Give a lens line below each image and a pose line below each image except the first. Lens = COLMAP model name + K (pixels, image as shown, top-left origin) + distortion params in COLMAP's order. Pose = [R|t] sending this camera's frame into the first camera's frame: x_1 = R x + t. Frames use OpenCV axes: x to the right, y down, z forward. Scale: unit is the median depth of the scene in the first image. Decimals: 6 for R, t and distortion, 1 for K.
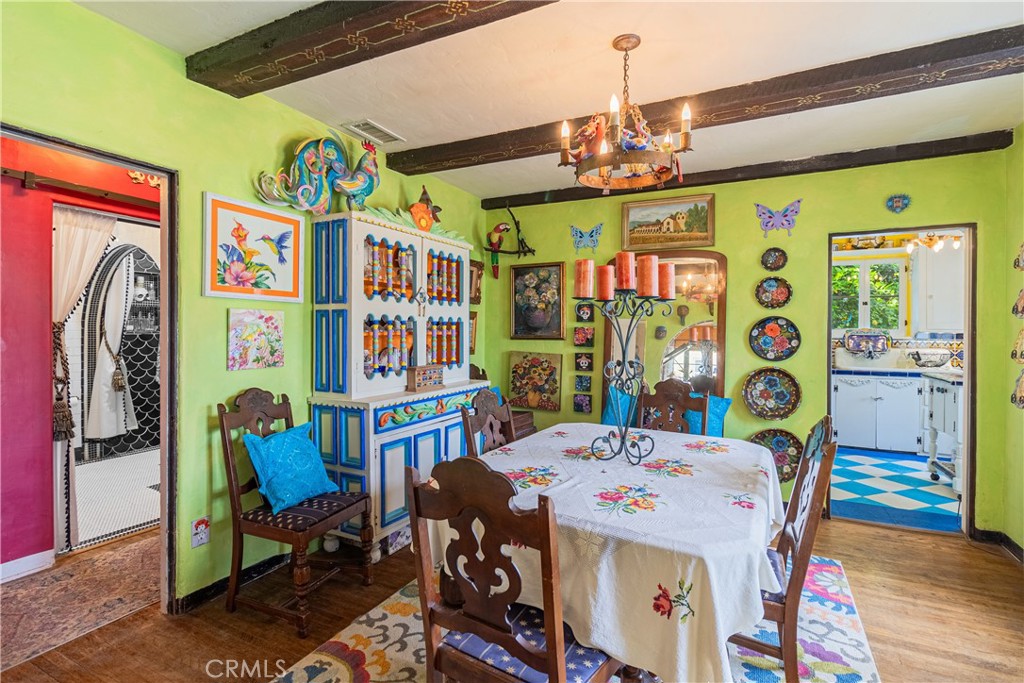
lens RADIAL K [[474.7, 0, 522.9], [0, 474.7, 335.3], [0, 0, 1]] dist [0.000107, 0.000436]
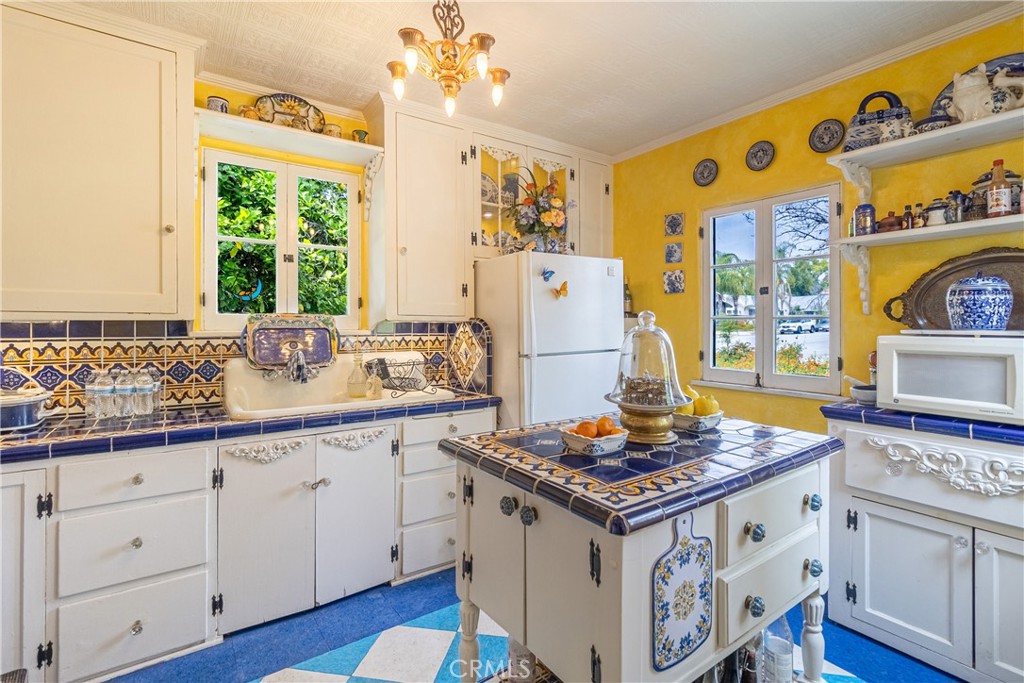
lens RADIAL K [[474.7, 0, 511.1], [0, 474.7, 322.5], [0, 0, 1]] dist [0.000107, 0.000436]
pose [[0.484238, 0.000757, 0.874936, 0.369083], [0.007843, 0.999956, -0.005206, -0.000834], [-0.874901, 0.009383, 0.484210, 0.514090]]
